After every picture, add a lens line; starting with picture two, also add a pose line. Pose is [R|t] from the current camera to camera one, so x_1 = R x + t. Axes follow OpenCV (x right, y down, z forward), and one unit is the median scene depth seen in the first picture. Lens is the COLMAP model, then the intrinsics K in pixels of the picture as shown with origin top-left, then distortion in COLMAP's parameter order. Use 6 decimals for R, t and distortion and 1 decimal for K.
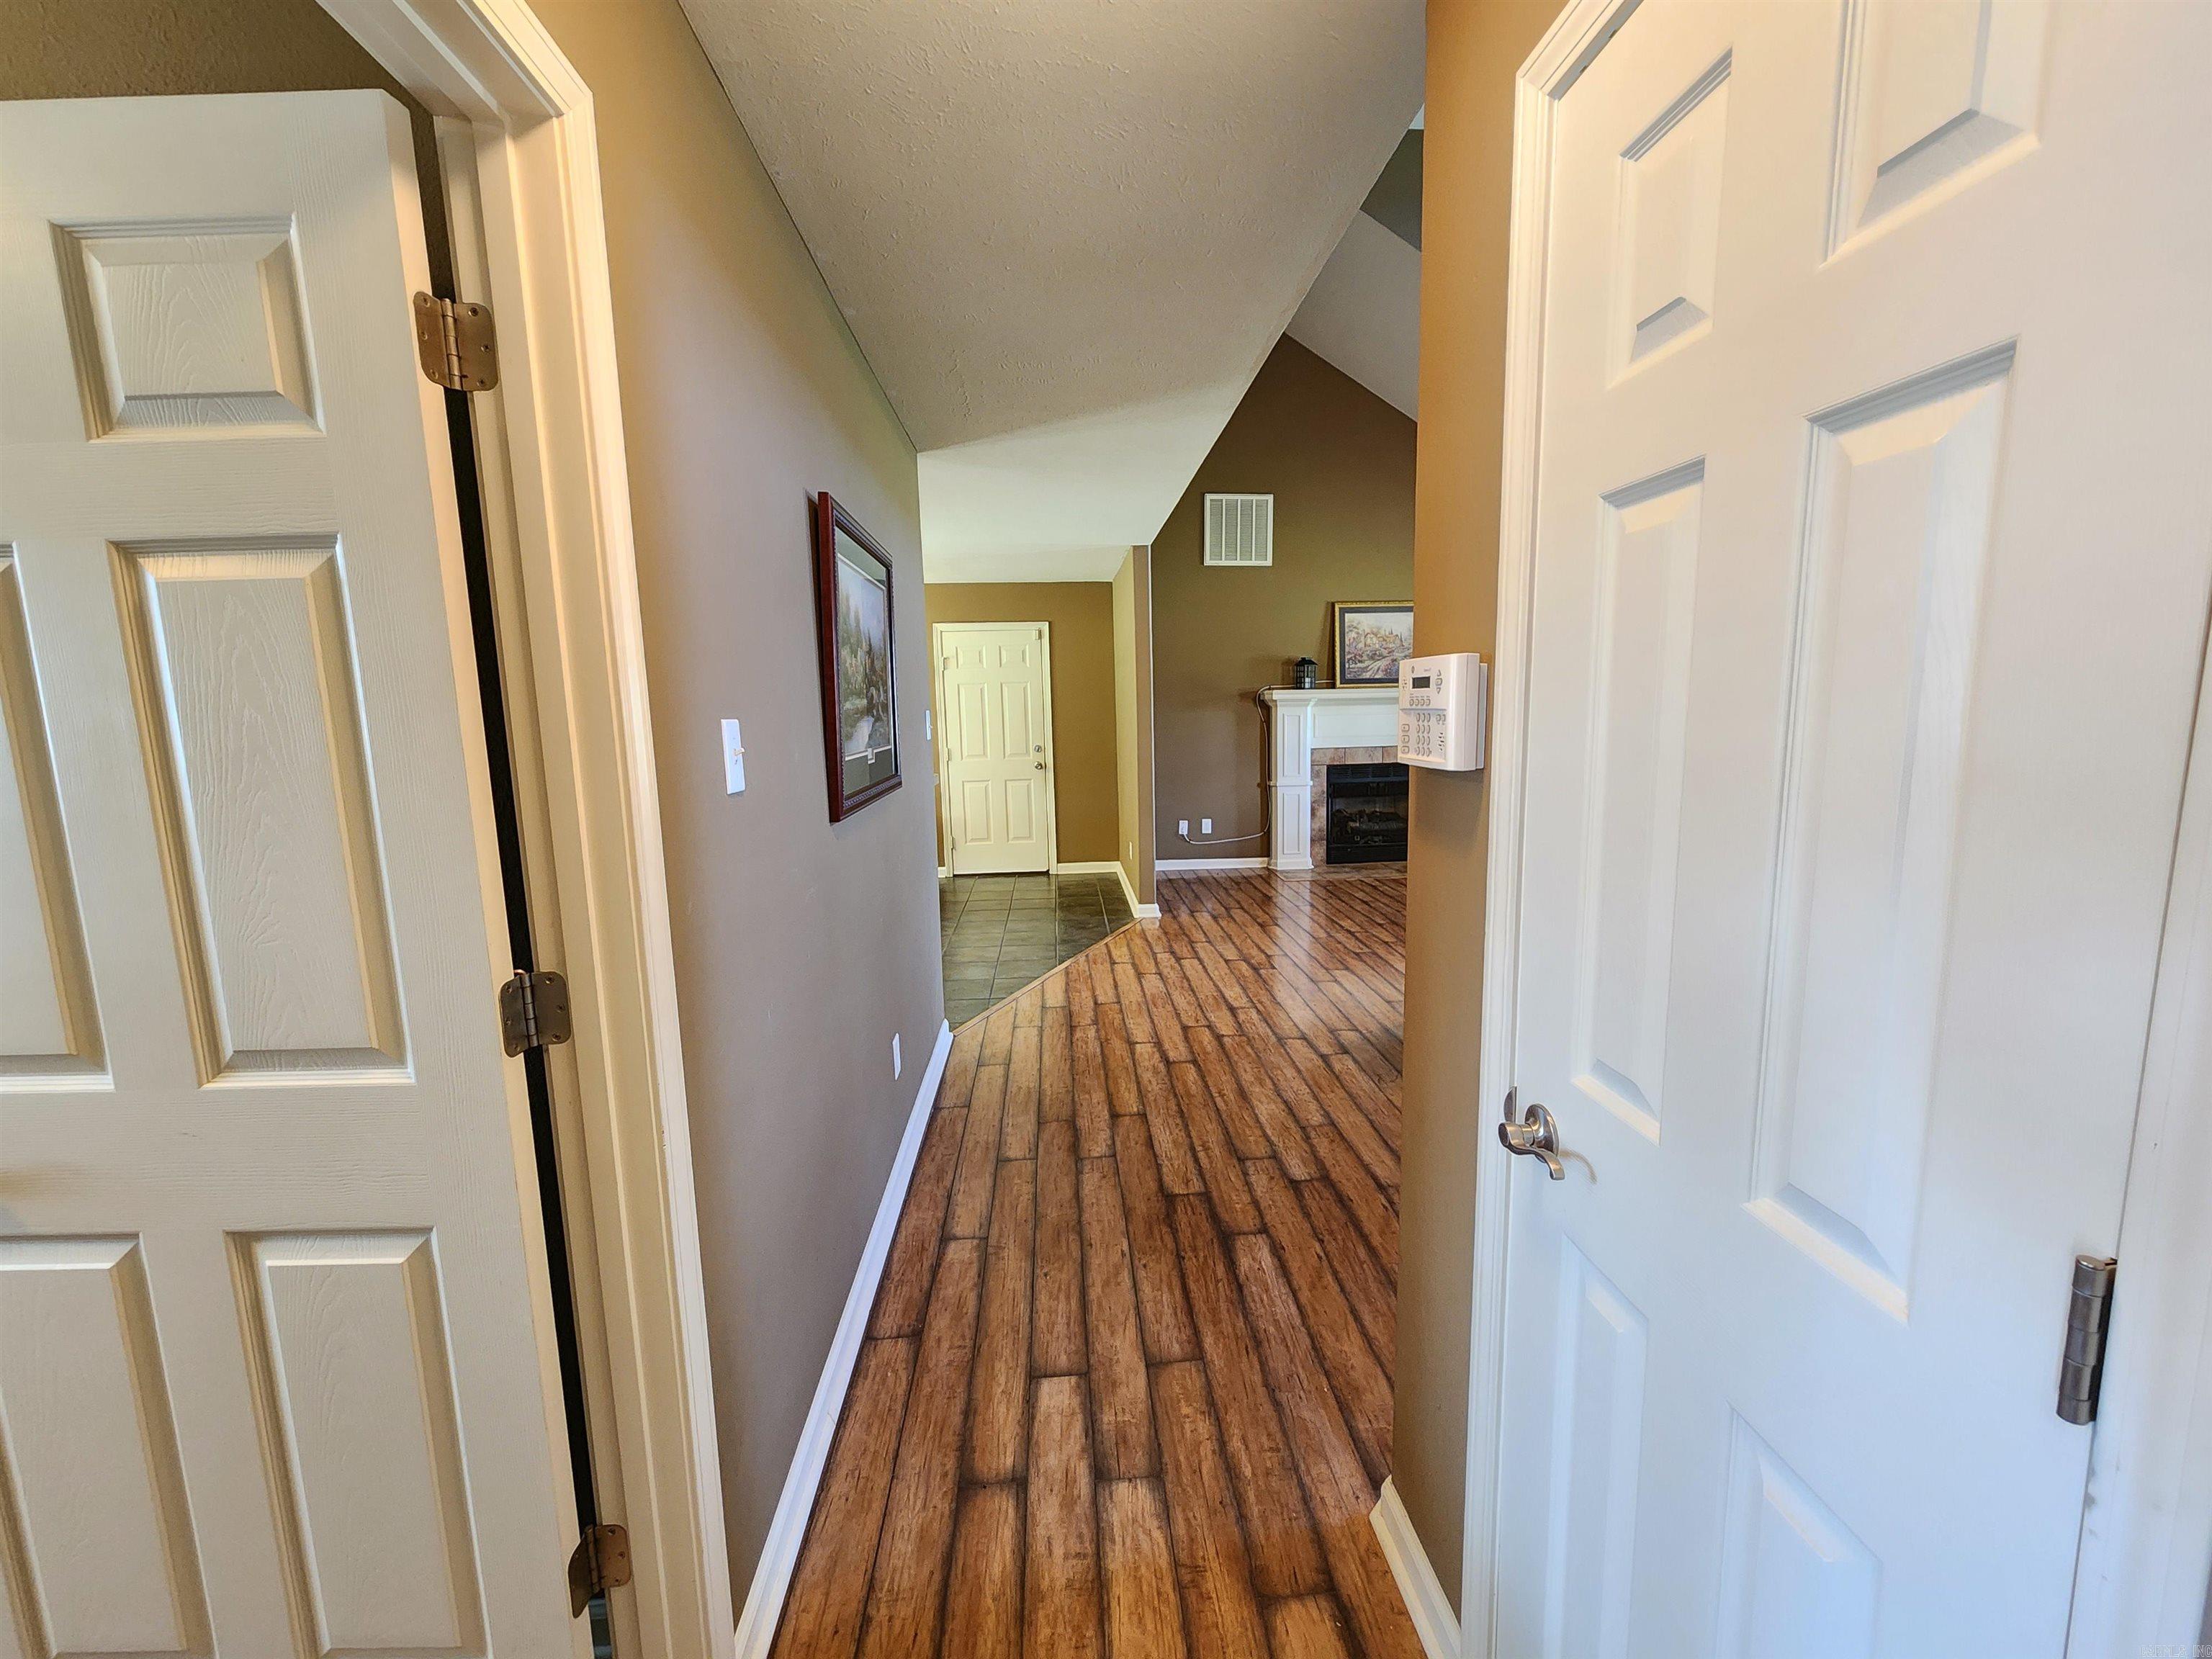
lens RADIAL K [[918.1, 0, 1109.8], [0, 918.1, 822.8], [0, 0, 1]] dist [0.000208, 0.000387]
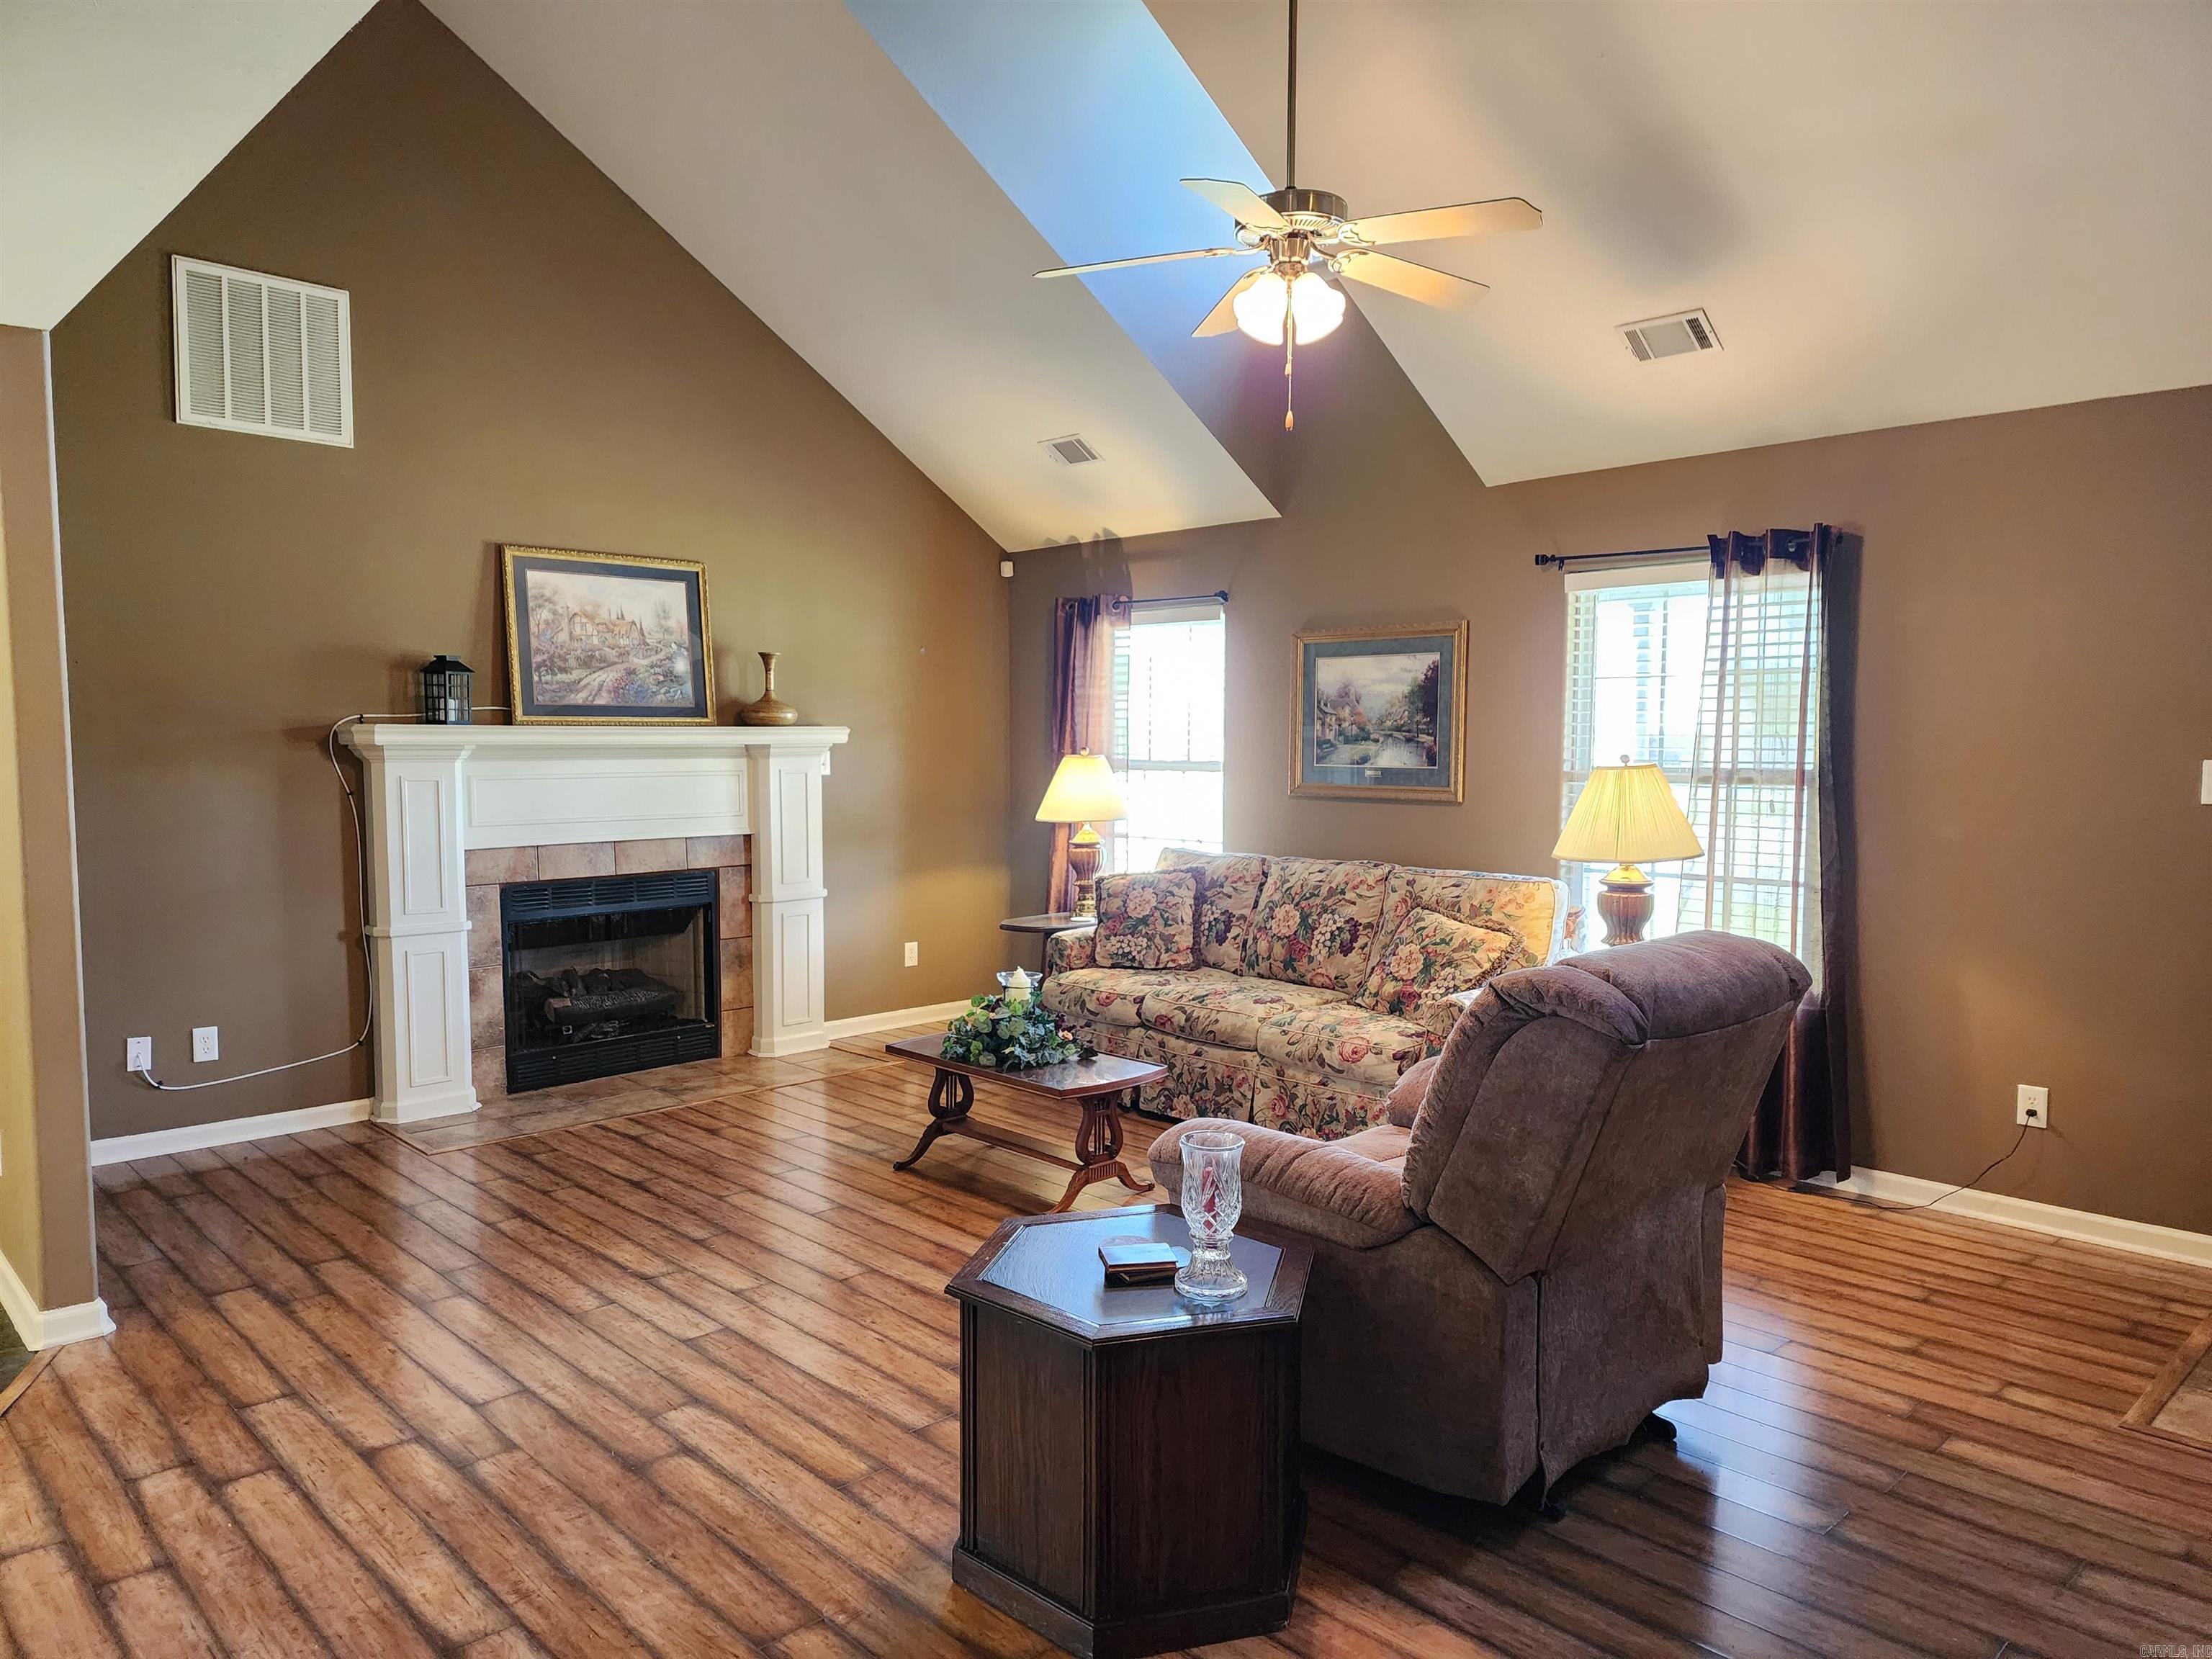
lens RADIAL K [[1479.8, 0, 1101.5], [0, 1479.8, 835.6], [0, 0, 1]] dist [0.060878, -0.053043]
pose [[0.764905, -0.024809, 0.643665, -0.025294], [0.065954, 0.997023, -0.039948, -0.045112], [-0.640758, 0.073009, 0.764264, 0.261849]]
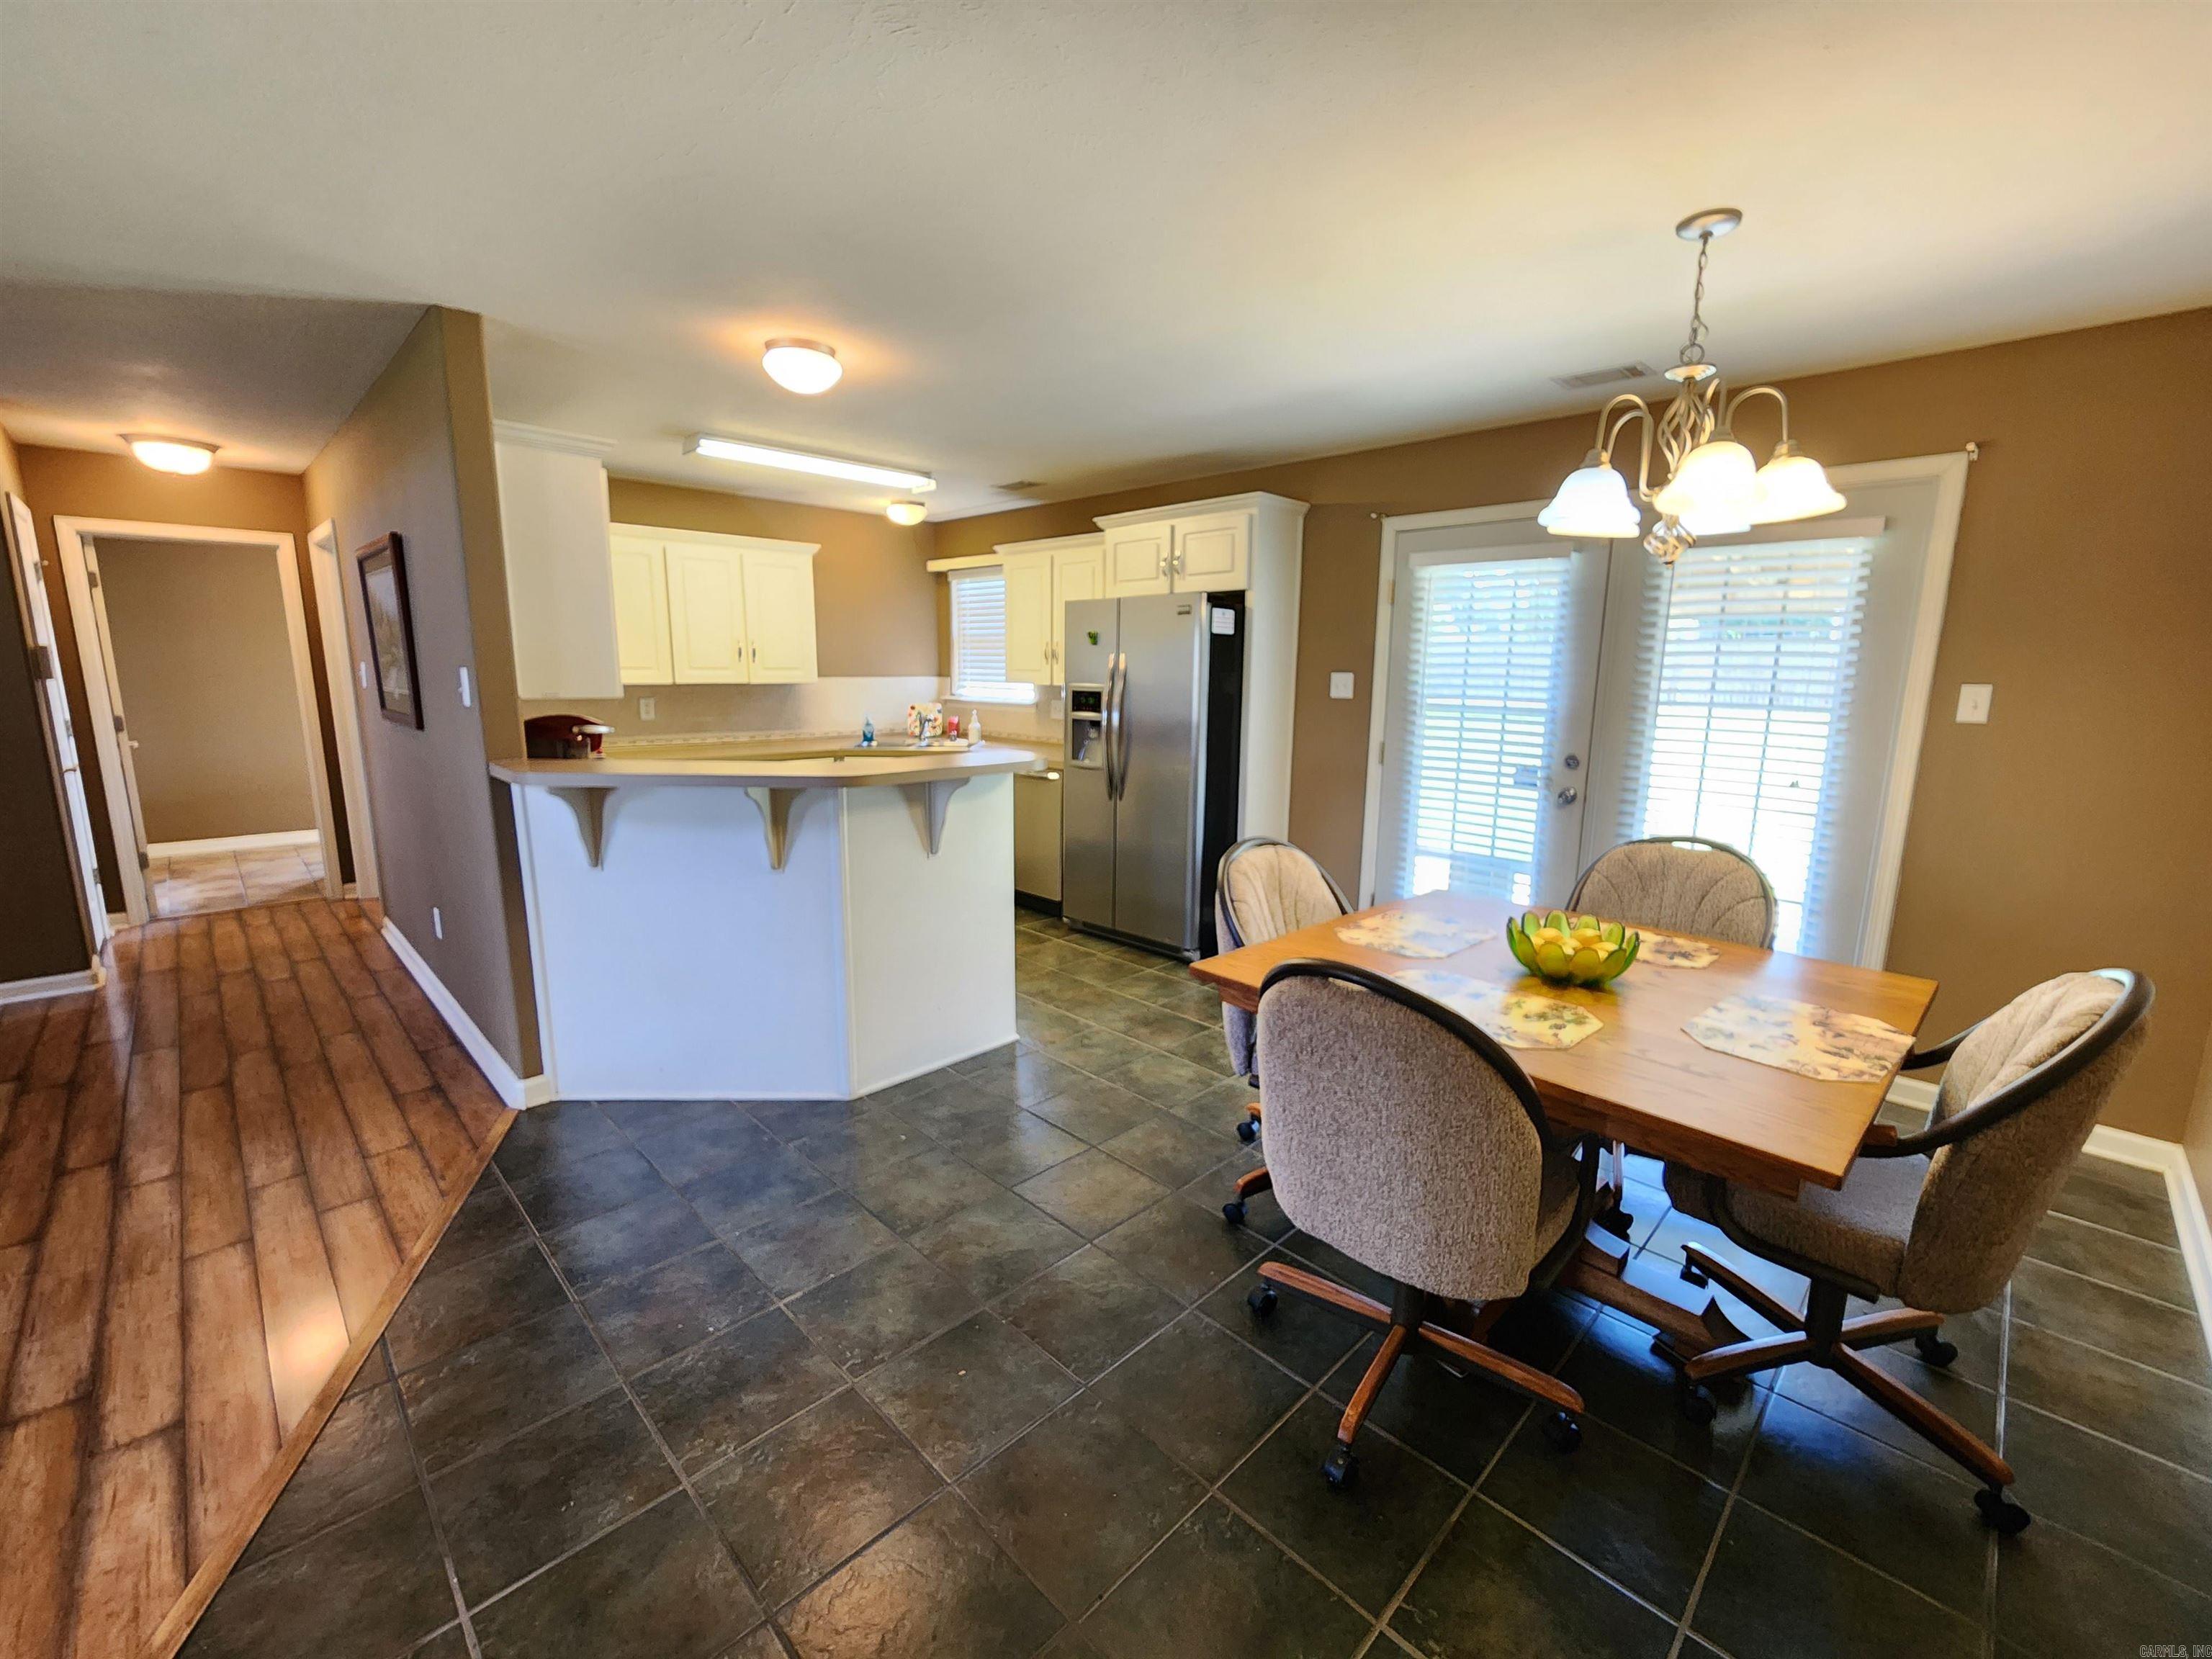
lens RADIAL K [[918.1, 0, 1118.8], [0, 918.1, 830.3], [0, 0, 1]] dist [0.000208, 0.000387]
pose [[-0.747163, 0.124654, -0.652846, -0.051341], [-0.088147, 0.954993, 0.283227, -0.154549], [0.658769, 0.269164, -0.702548, 1.144343]]
